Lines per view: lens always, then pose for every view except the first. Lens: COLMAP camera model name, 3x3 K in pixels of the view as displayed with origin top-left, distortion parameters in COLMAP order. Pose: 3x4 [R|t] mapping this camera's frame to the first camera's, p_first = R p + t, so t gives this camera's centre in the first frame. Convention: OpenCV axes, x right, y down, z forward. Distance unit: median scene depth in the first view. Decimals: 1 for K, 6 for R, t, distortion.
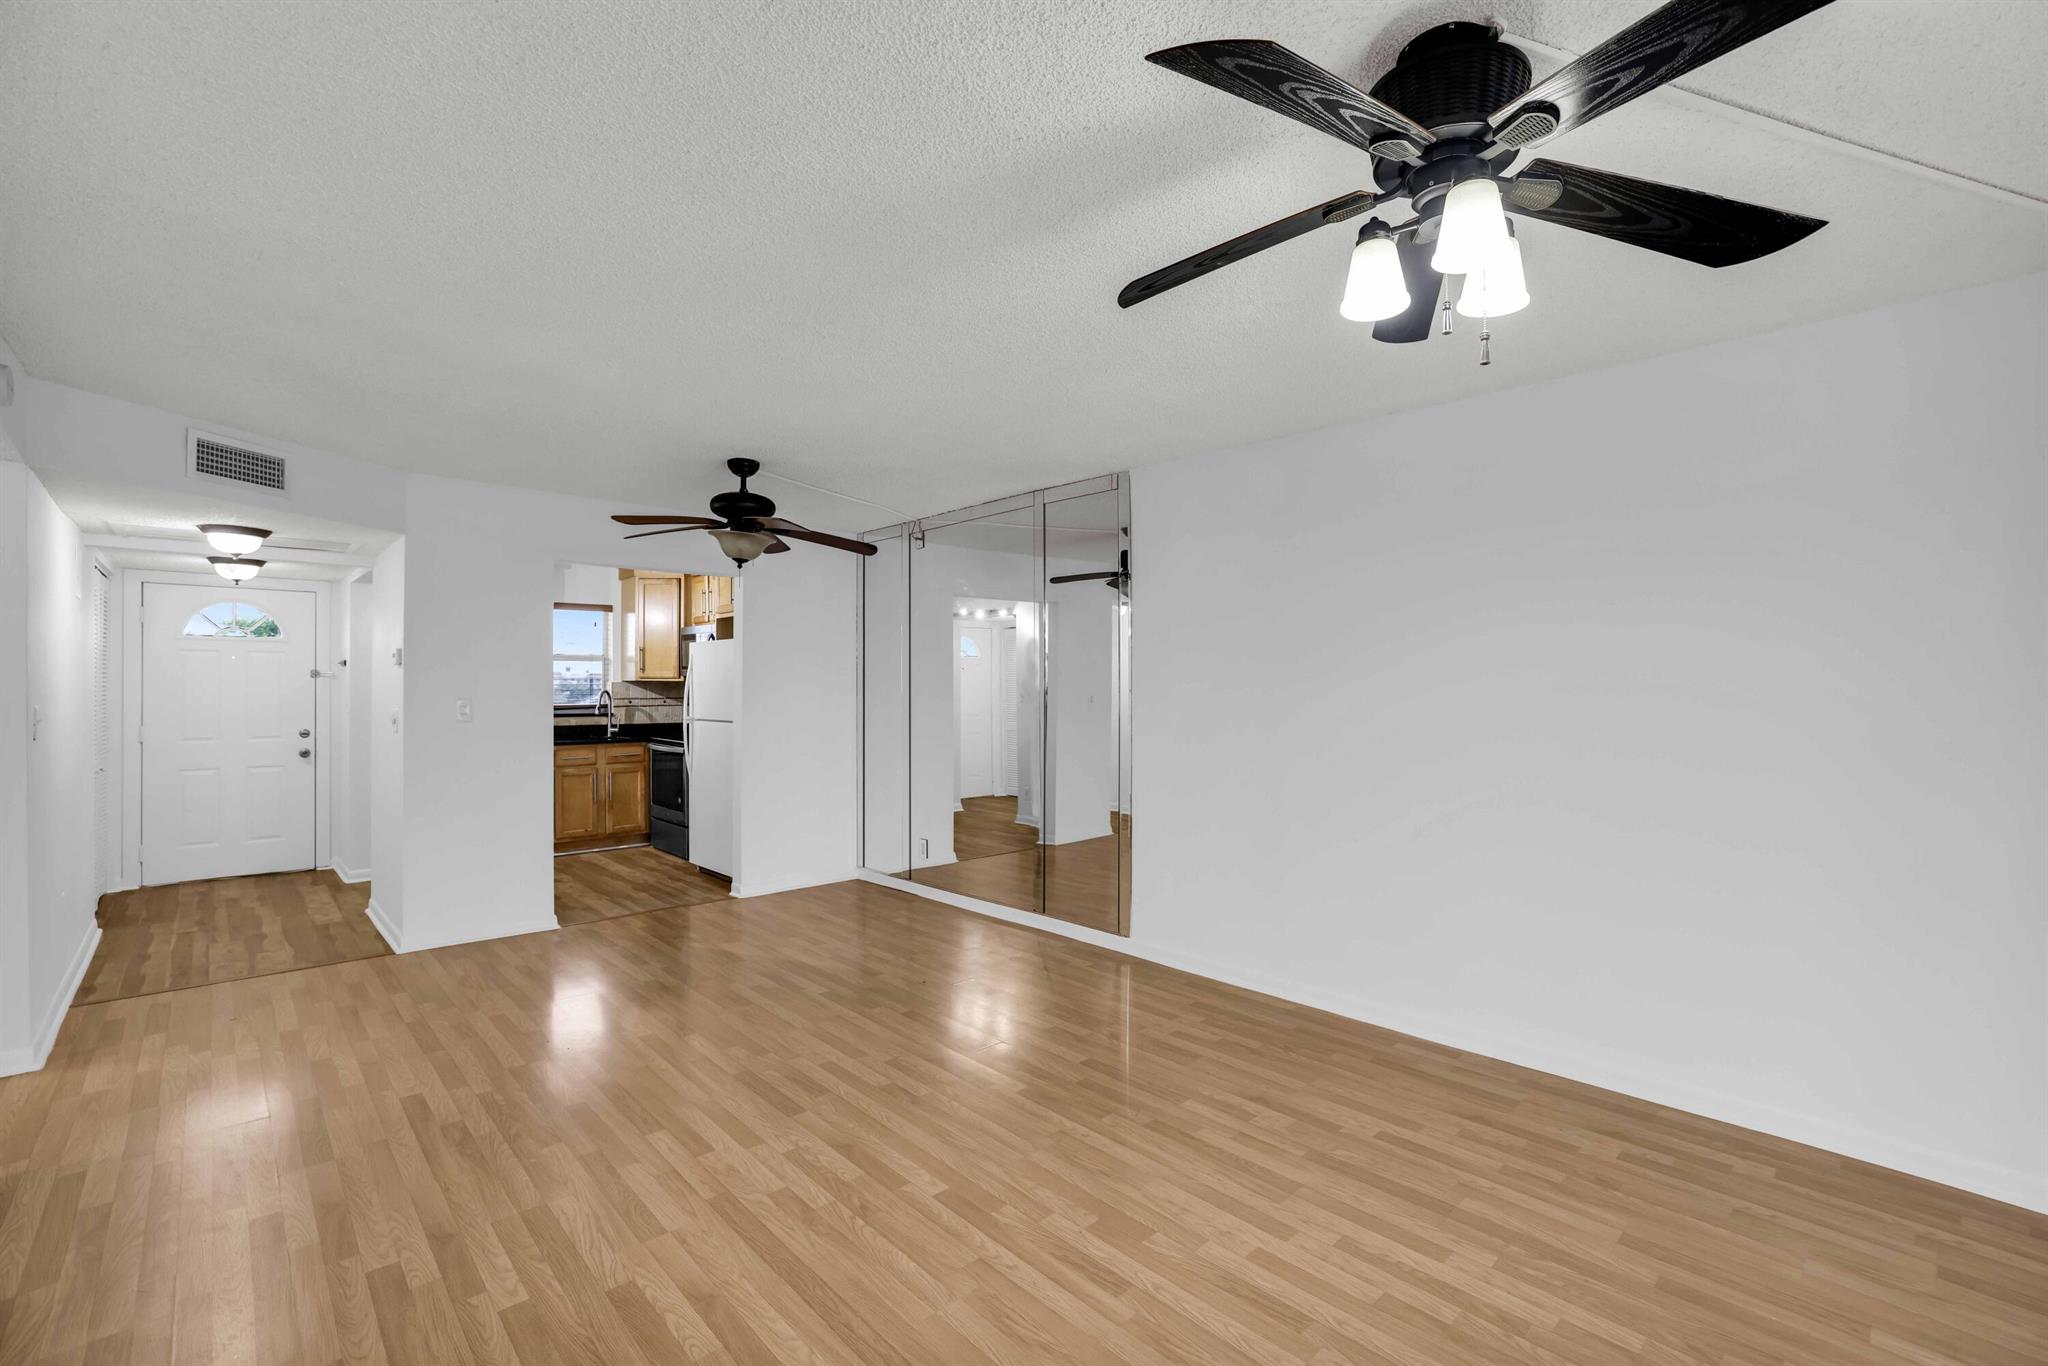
lens RADIAL K [[892.3, 0, 1030.3], [0, 892.3, 688.4], [0, 0, 1]] dist [-0.038756, 0.012409]
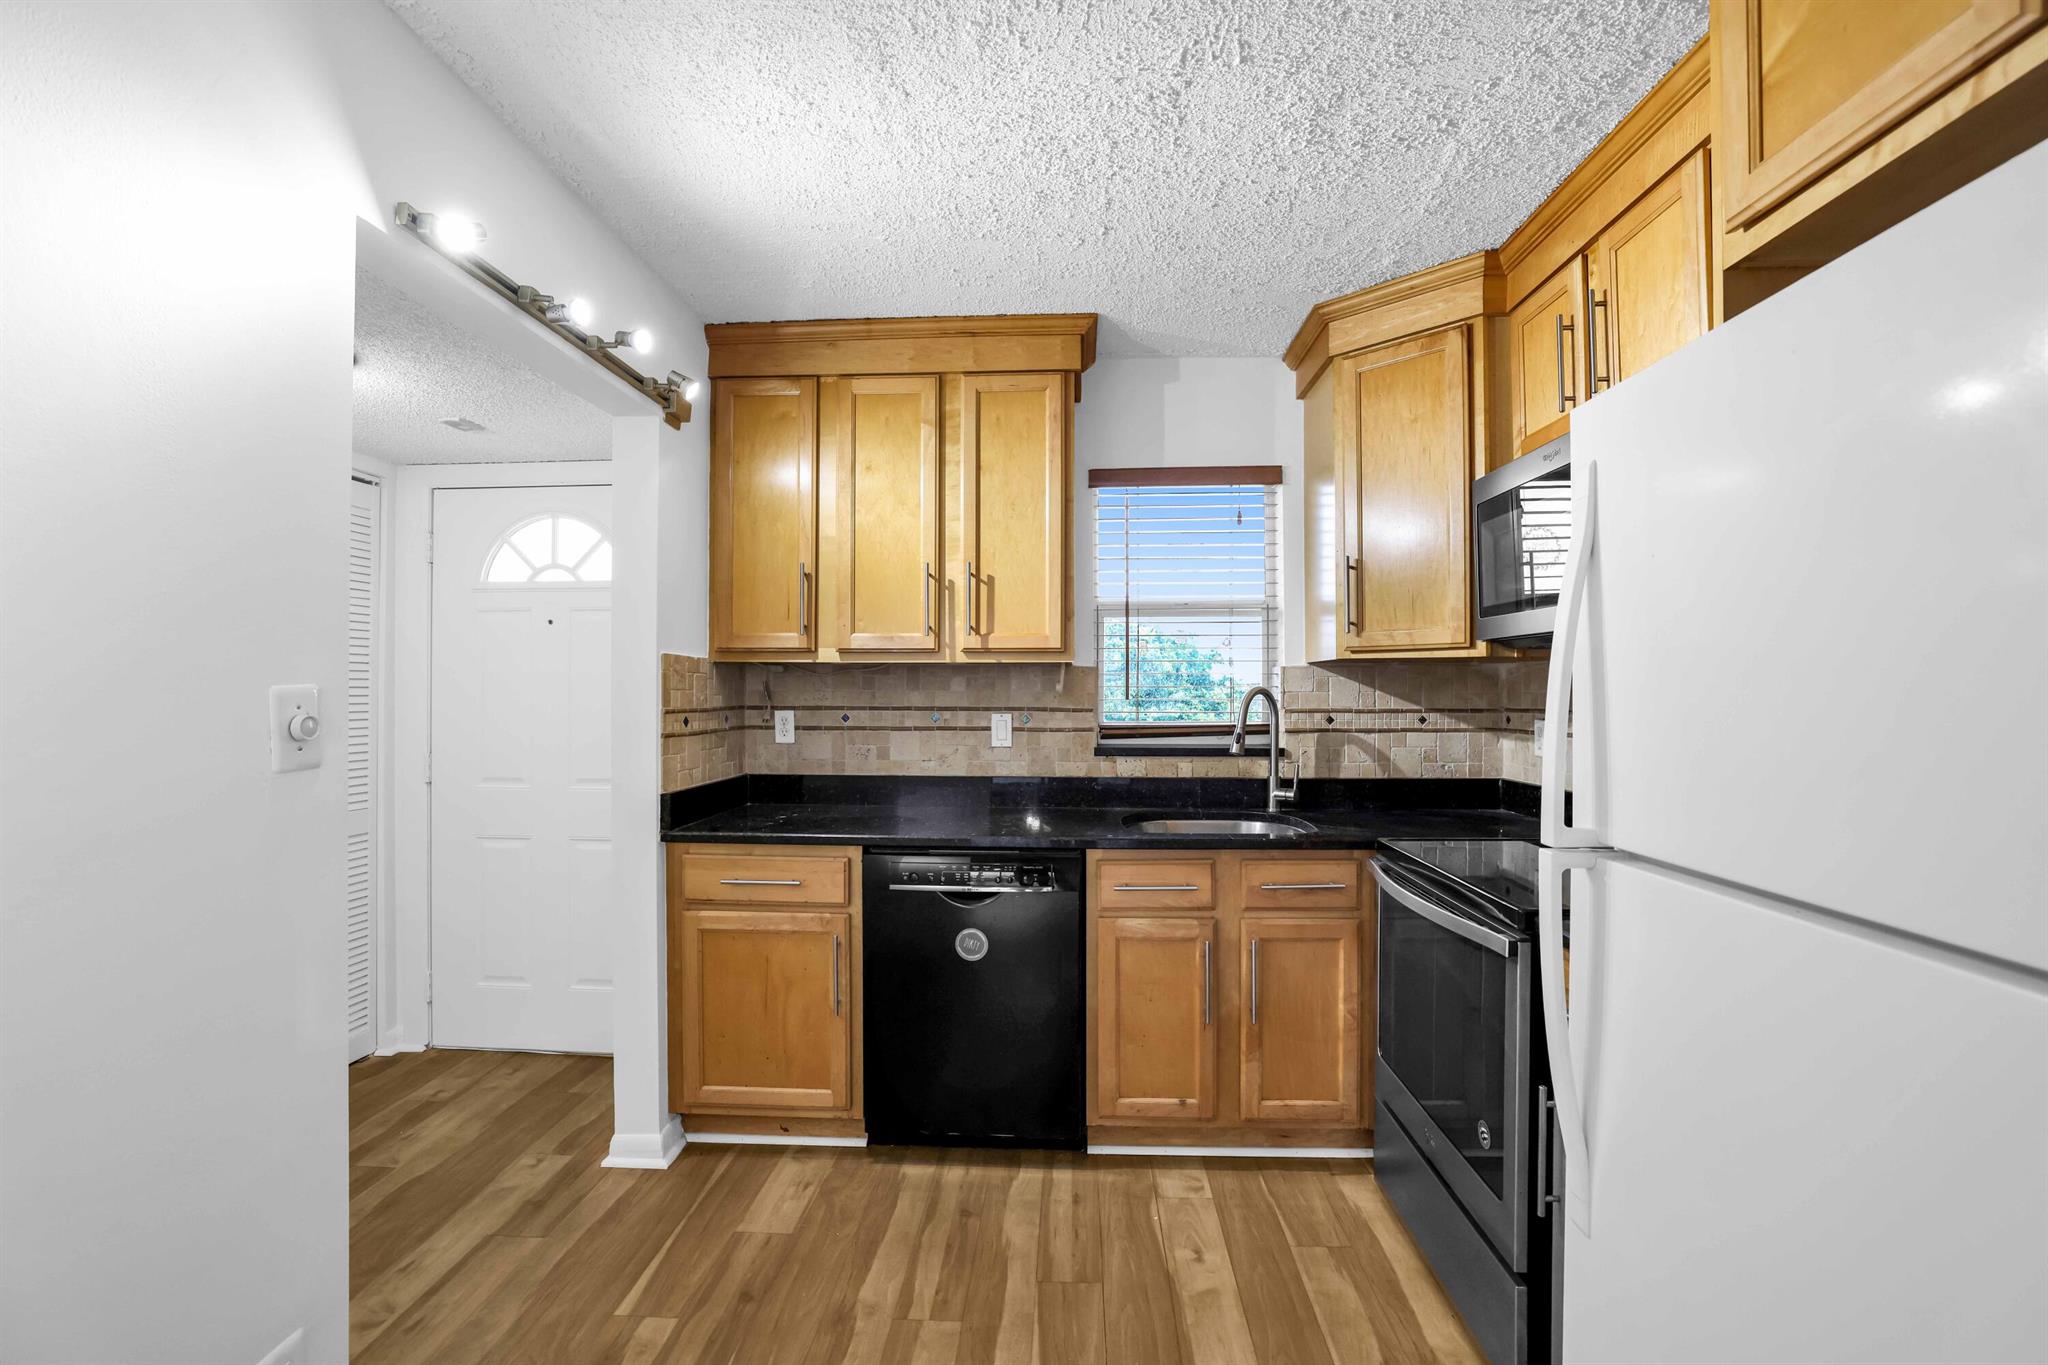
lens RADIAL K [[887.2, 0, 1014.4], [0, 887.2, 681.4], [0, 0, 1]] dist [-0.017385, 0.001426]
pose [[0.680914, -0.007329, -0.732327, -0.488154], [-0.000717, 0.999943, -0.010674, 0.006186], [0.732363, 0.007793, 0.680870, 1.180083]]
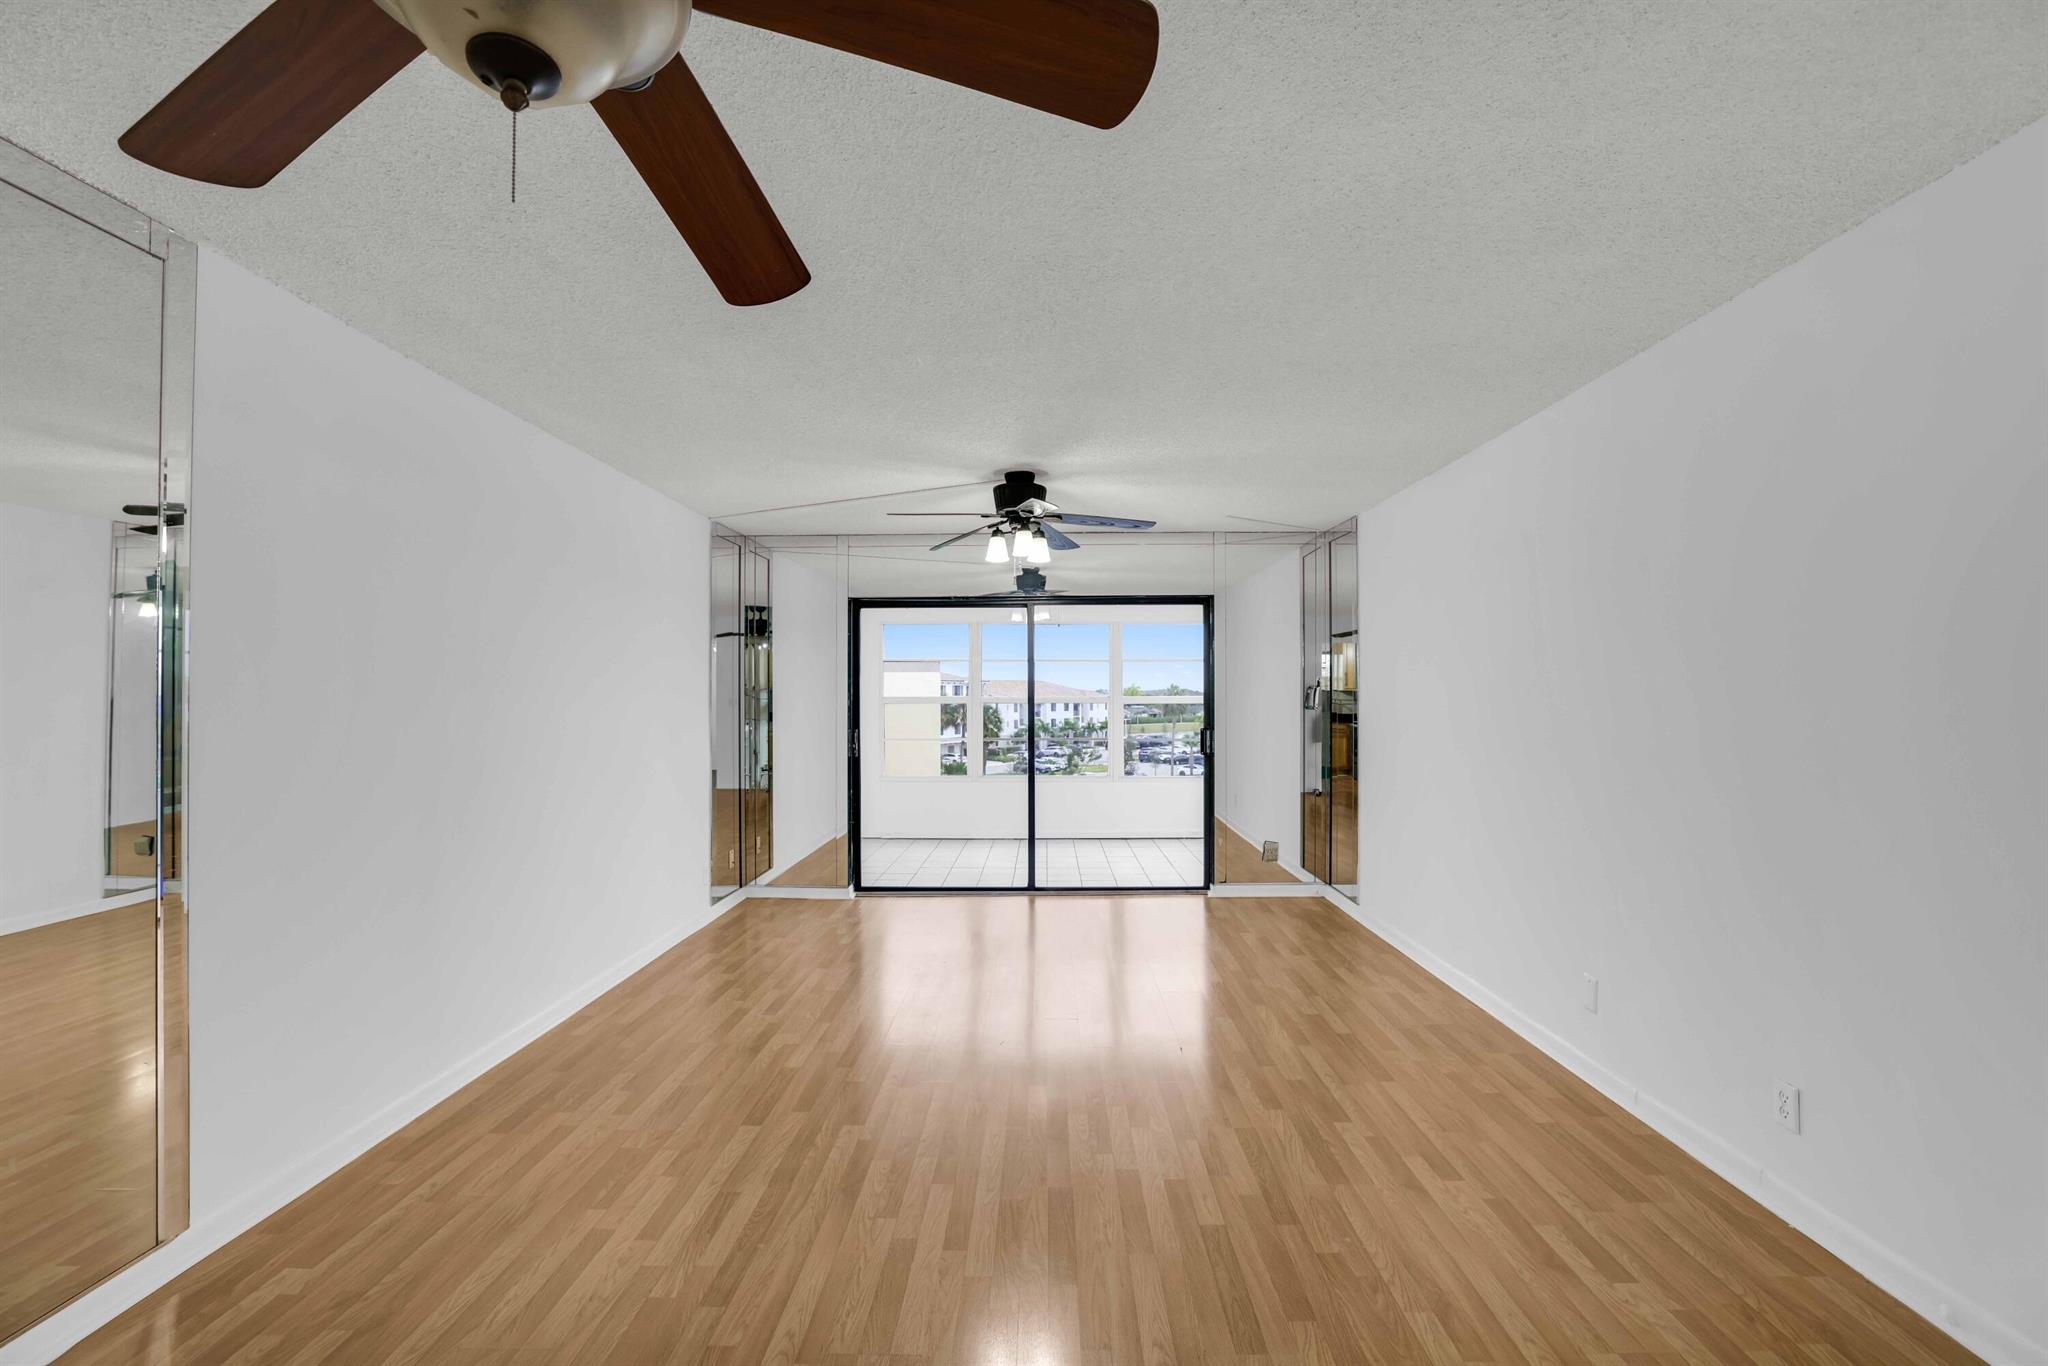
lens RADIAL K [[892.3, 0, 1033.0], [0, 892.3, 686.5], [0, 0, 1]] dist [-0.038756, 0.012409]
pose [[-0.717883, 0.009016, 0.696106, -0.541117], [0.004024, 0.999953, -0.008802, -0.000344], [-0.696152, -0.003518, -0.717885, 1.044736]]
